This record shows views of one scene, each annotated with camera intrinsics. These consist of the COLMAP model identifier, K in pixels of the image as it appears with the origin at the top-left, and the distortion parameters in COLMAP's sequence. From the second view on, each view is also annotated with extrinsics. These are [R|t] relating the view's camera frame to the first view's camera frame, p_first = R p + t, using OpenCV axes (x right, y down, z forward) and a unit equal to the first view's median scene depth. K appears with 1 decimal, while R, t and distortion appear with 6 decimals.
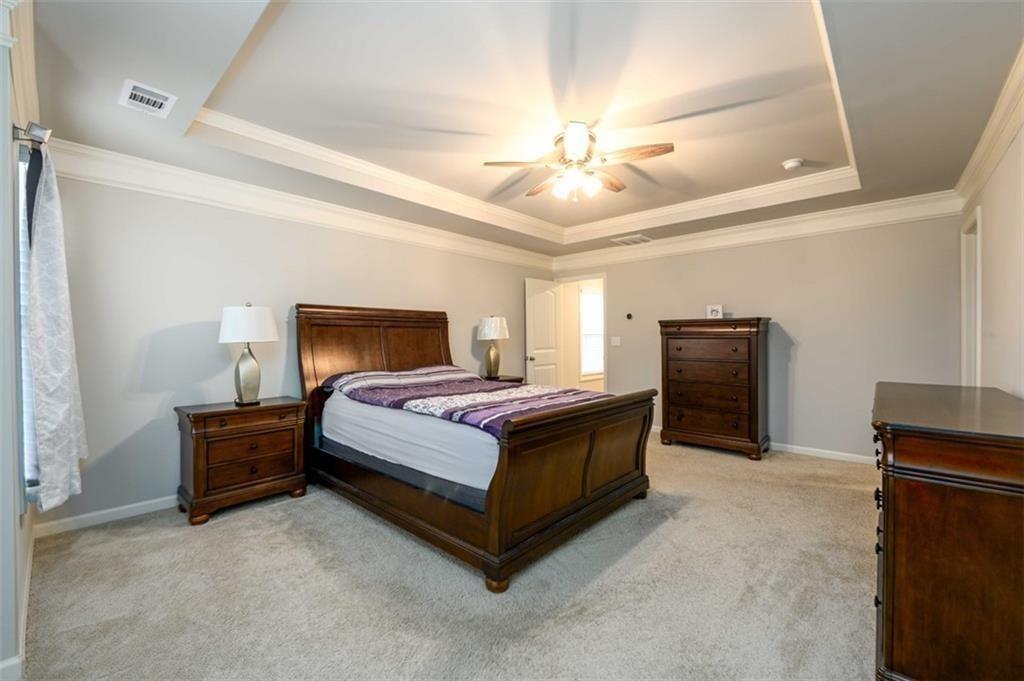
lens RADIAL K [[412.1, 0, 512.0], [0, 412.1, 340.5], [0, 0, 1]] dist [-0.001008, -0.000082]
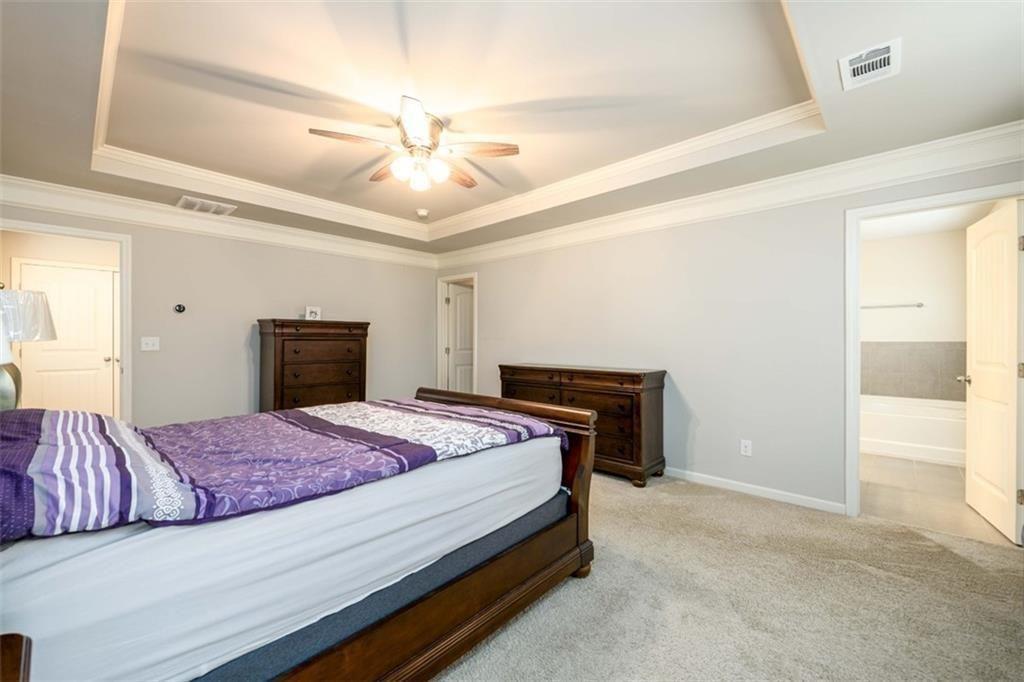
lens RADIAL K [[406.7, 0, 512.0], [0, 406.7, 341.0], [0, 0, 1]] dist [-0.000413, -0.000212]
pose [[0.003465, -0.000627, 0.999994, -0.633834], [0.000825, 0.999999, 0.000624, -0.004574], [-0.999994, 0.000823, 0.003465, 0.671189]]
